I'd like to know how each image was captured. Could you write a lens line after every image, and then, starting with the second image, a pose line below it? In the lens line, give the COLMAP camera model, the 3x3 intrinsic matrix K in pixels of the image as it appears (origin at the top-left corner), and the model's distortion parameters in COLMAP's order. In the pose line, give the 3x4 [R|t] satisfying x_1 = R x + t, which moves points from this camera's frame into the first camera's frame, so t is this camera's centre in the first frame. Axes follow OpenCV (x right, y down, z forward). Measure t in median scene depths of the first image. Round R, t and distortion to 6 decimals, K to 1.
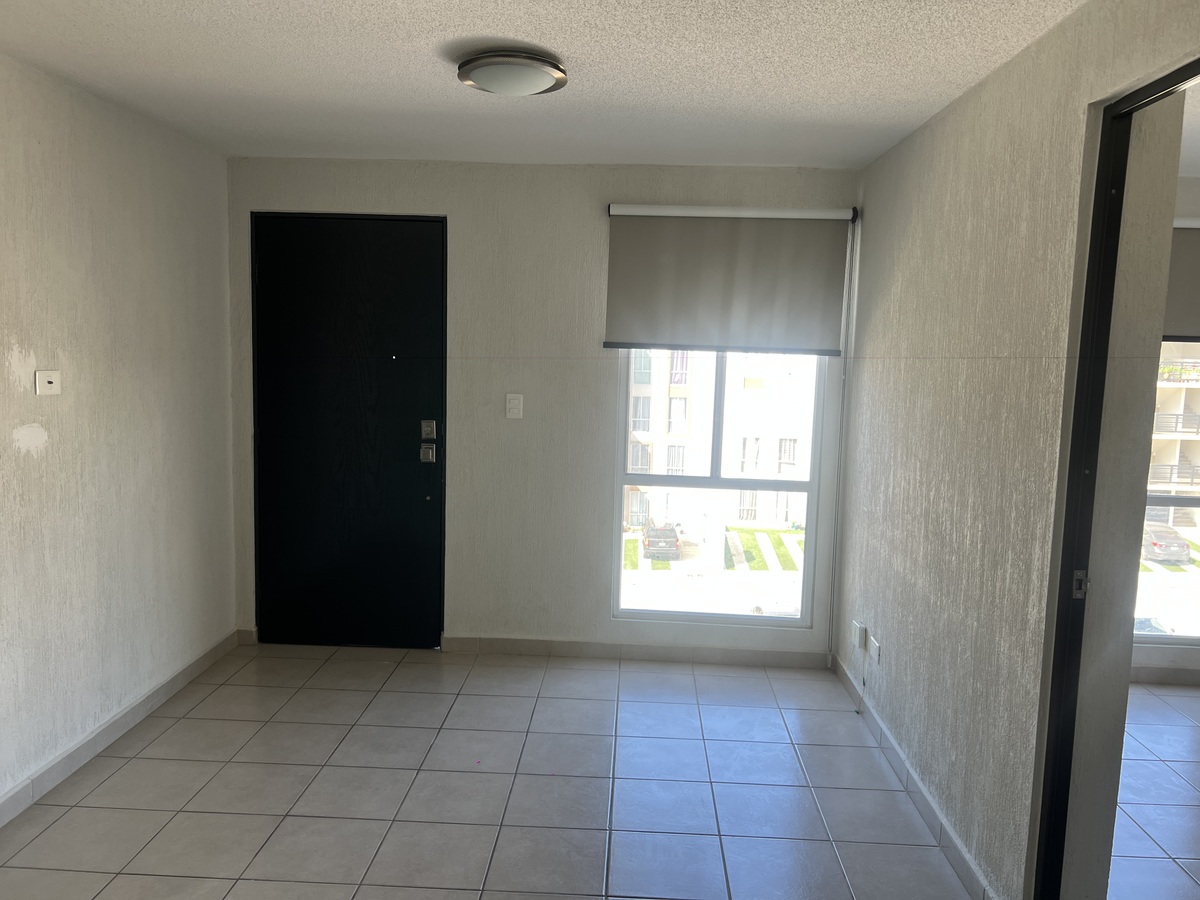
lens RADIAL K [[903.0, 0, 596.6], [0, 903.0, 442.2], [0, 0, 1]] dist [0.051172, -0.053785]
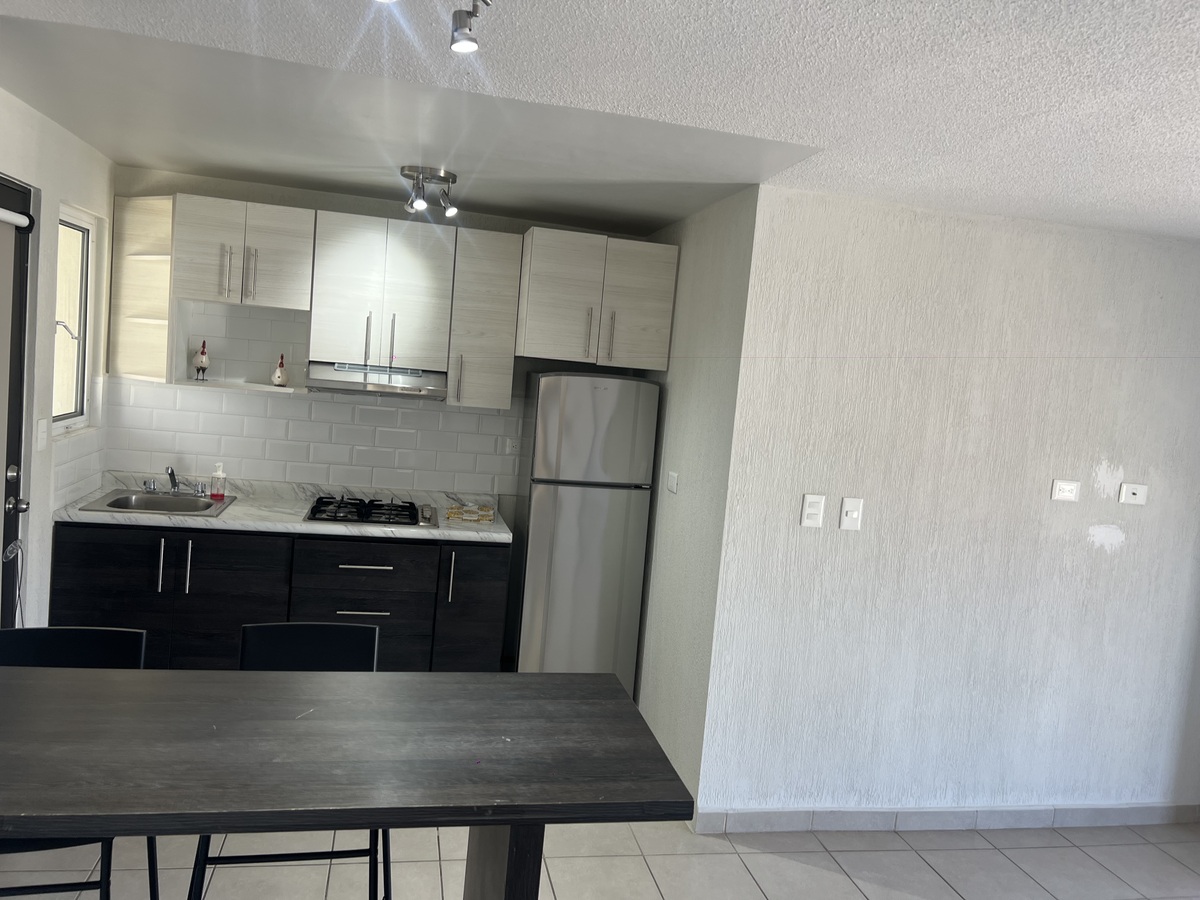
lens RADIAL K [[903.0, 0, 595.1], [0, 903.0, 442.1], [0, 0, 1]] dist [0.051172, -0.053785]
pose [[0.260463, 0.077703, -0.962352, 0.260483], [-0.186660, 0.982003, 0.028769, -0.024816], [0.947268, 0.172139, 0.270279, -0.002689]]
